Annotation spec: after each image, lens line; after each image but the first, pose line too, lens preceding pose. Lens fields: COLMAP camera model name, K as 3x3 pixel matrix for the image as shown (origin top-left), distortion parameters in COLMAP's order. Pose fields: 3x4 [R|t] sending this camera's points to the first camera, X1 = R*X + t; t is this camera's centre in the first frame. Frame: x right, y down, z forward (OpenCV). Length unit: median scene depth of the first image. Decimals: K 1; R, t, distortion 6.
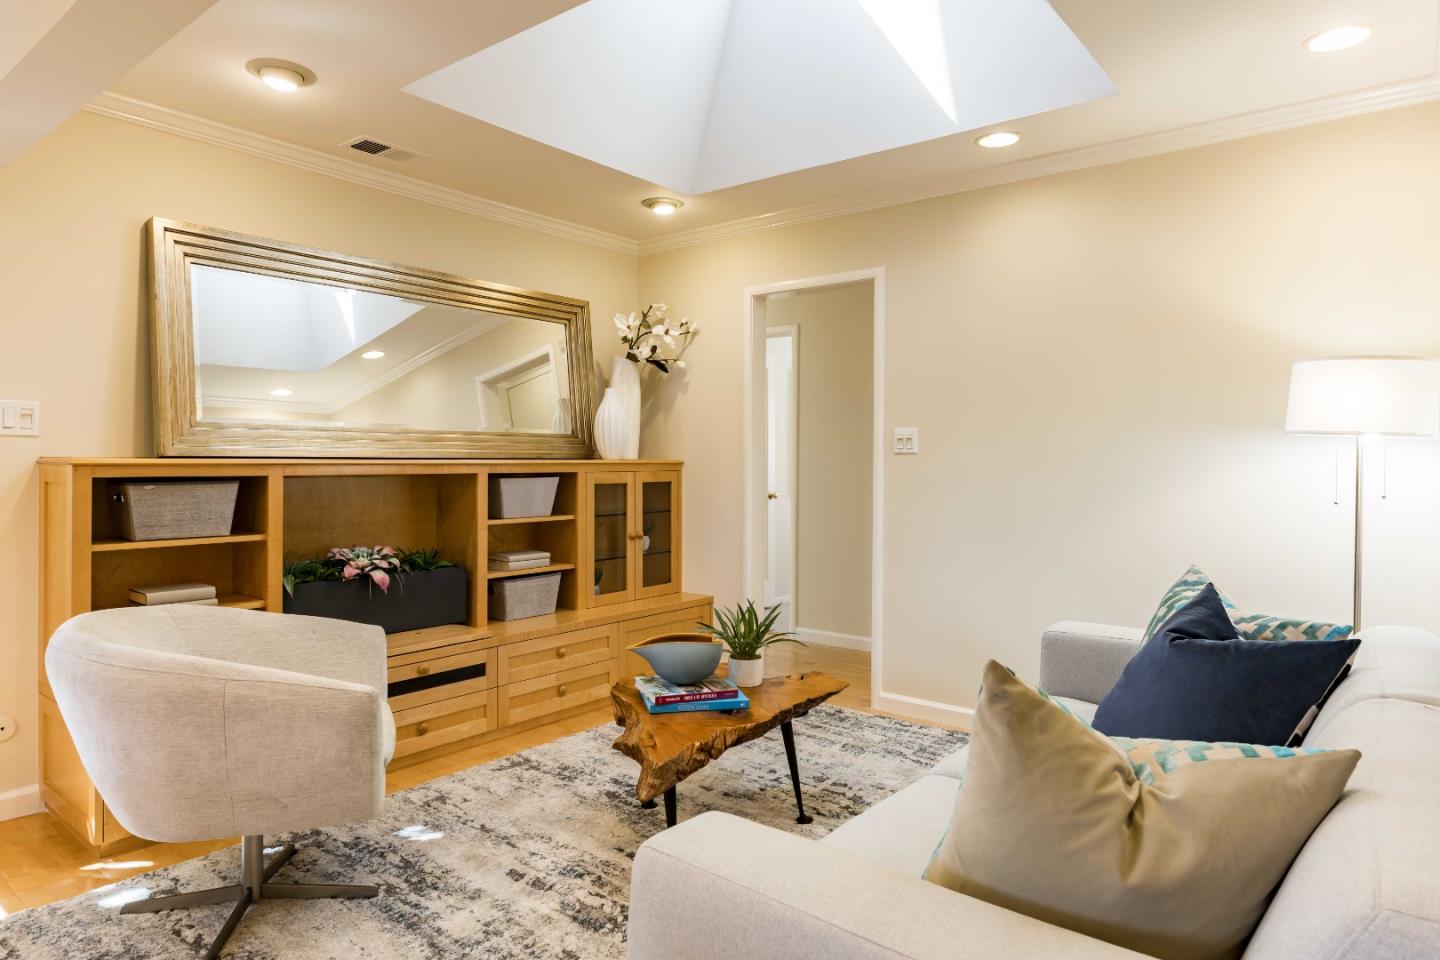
lens RADIAL K [[850.3, 0, 720.0], [0, 850.3, 480.0], [0, 0, 1]] dist [-0.004448, -0.001114]
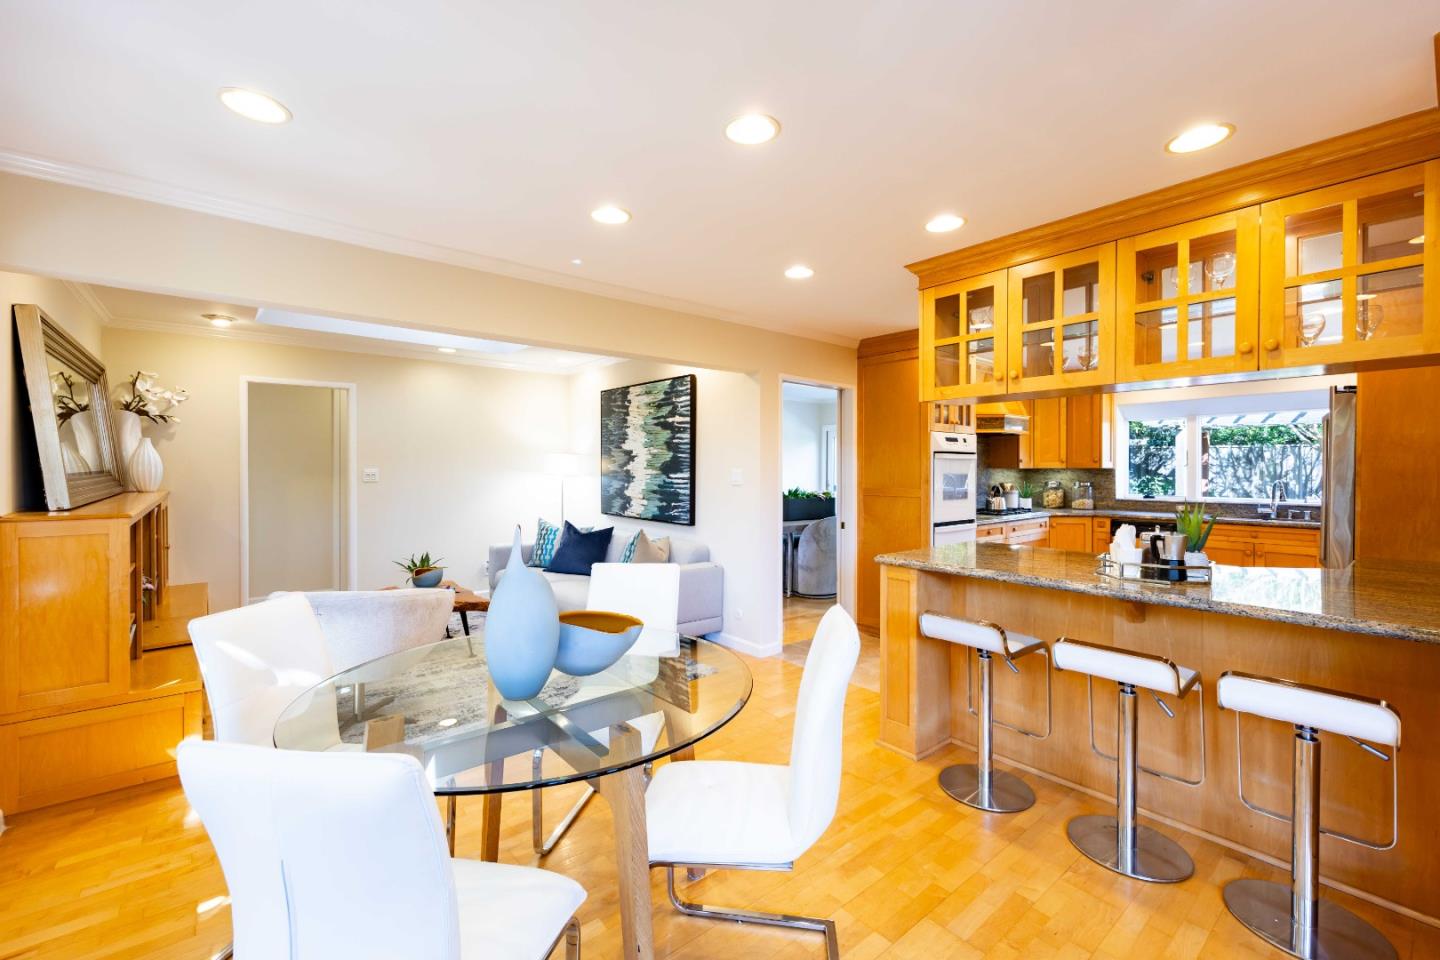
lens RADIAL K [[600.5, 0, 720.0], [0, 600.5, 480.0], [0, 0, 1]] dist [-0.000450, -0.000038]
pose [[0.205385, -0.026786, 0.978315, -1.172211], [0.012174, 0.999618, 0.024813, -0.071288], [-0.978606, 0.006814, 0.205632, -0.100949]]
